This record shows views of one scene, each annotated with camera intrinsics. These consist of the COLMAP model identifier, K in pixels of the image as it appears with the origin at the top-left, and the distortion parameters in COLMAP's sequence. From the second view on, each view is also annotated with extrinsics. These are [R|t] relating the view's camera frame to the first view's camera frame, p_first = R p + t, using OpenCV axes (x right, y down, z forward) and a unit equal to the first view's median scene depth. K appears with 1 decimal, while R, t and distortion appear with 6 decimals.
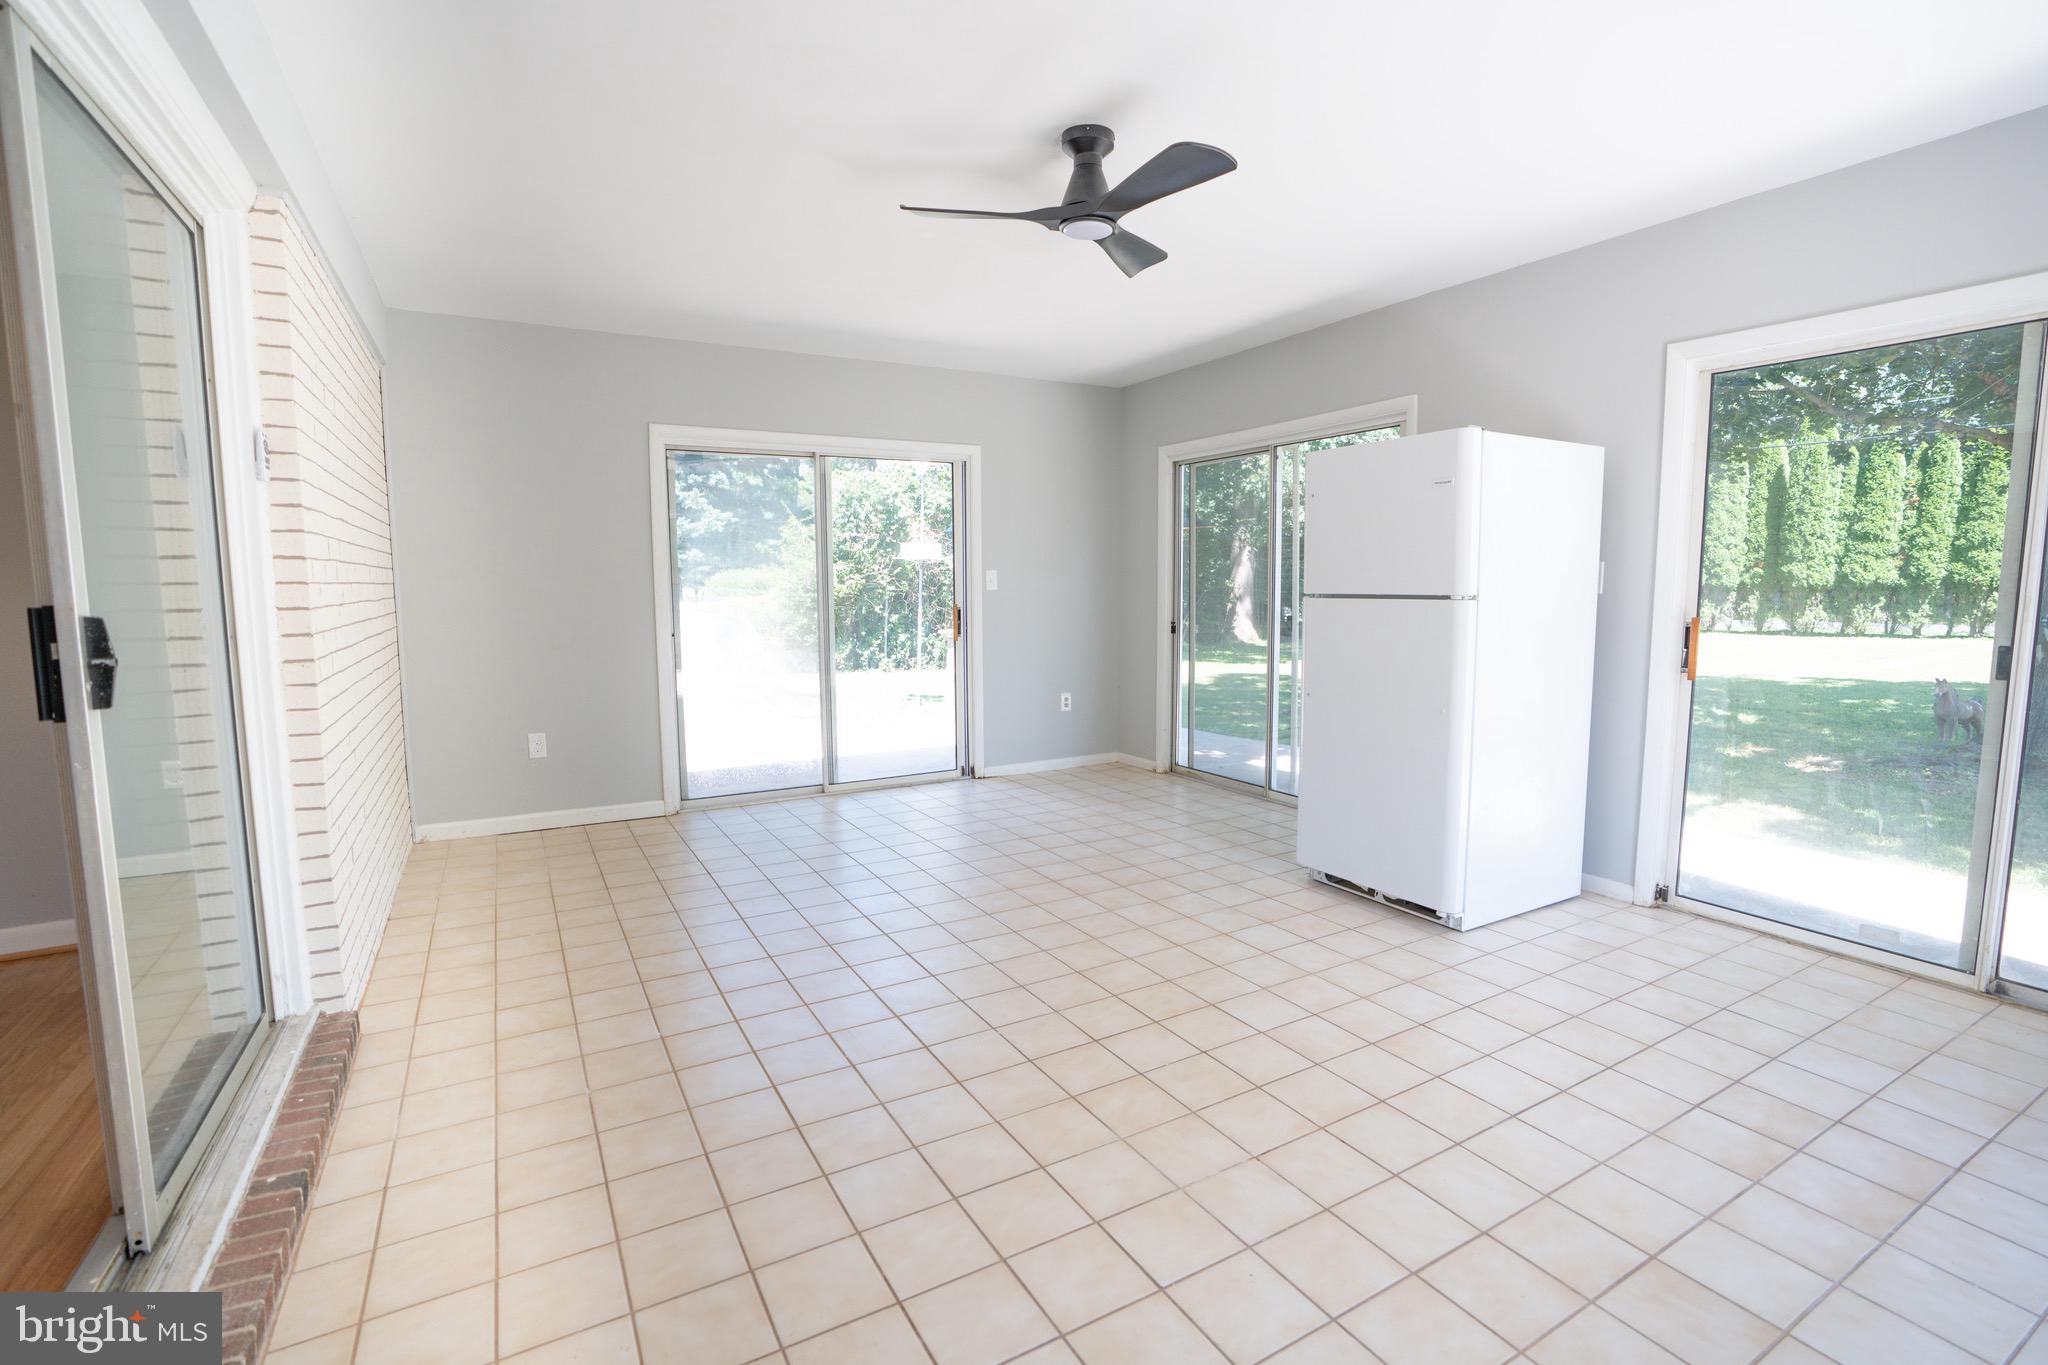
lens RADIAL K [[937.7, 0, 1029.7], [0, 937.7, 682.9], [0, 0, 1]] dist [-0.068946, 0.028669]
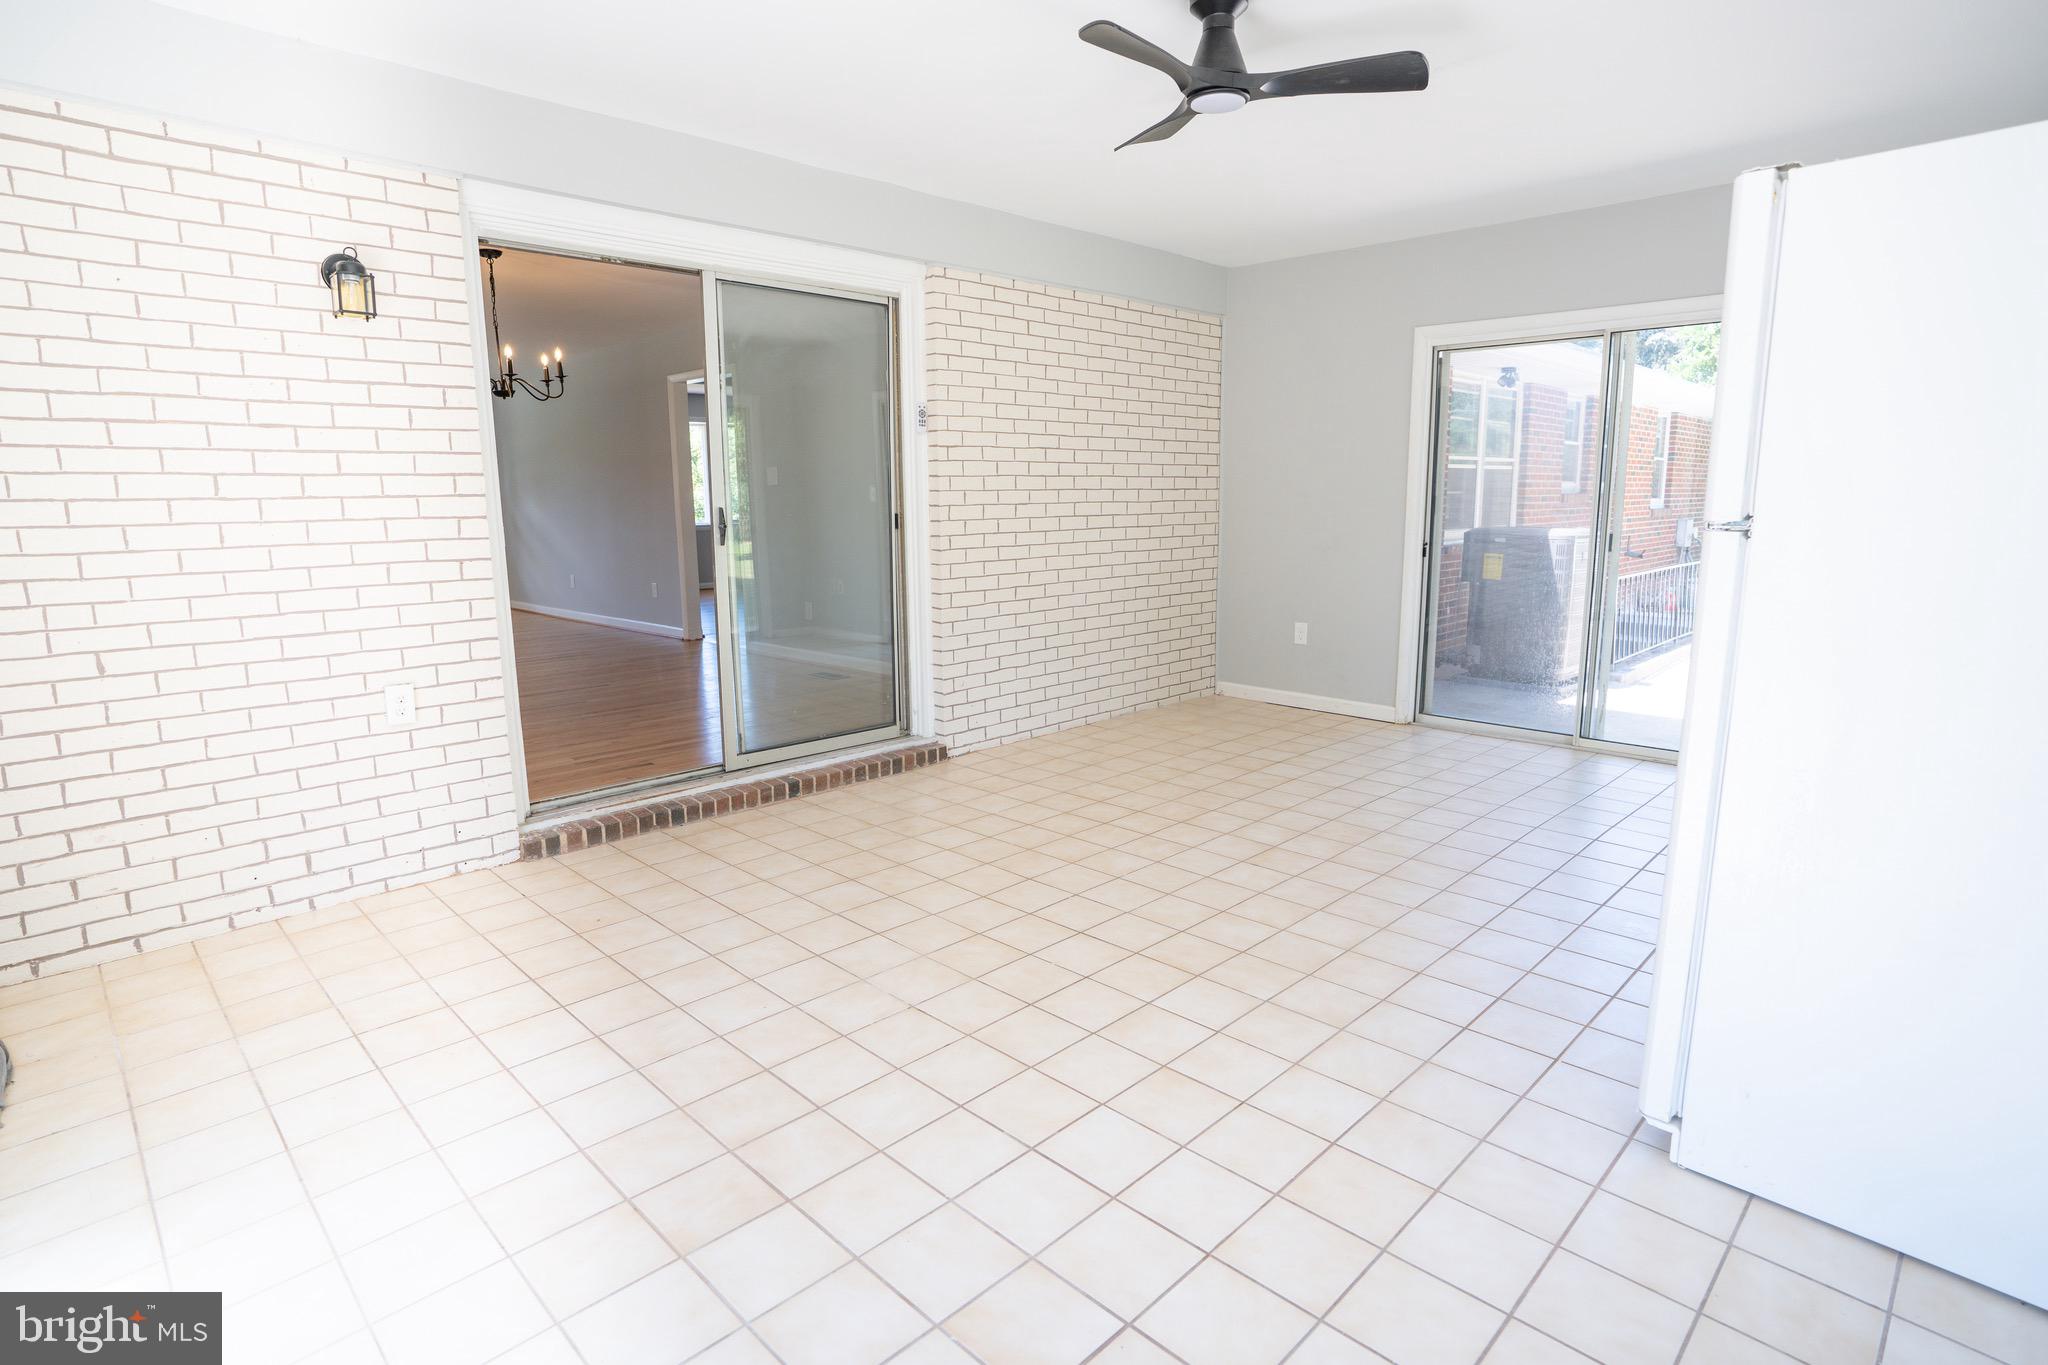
lens RADIAL K [[1040.5, 0, 1024.0], [0, 1040.5, 682.5], [0, 0, 1]] dist [-0.055816, 0.031025]
pose [[0.259770, 0.172465, -0.950145, 1.078825], [-0.097075, 0.983602, 0.151998, -0.061767], [0.960779, 0.052751, 0.272252, 0.583383]]
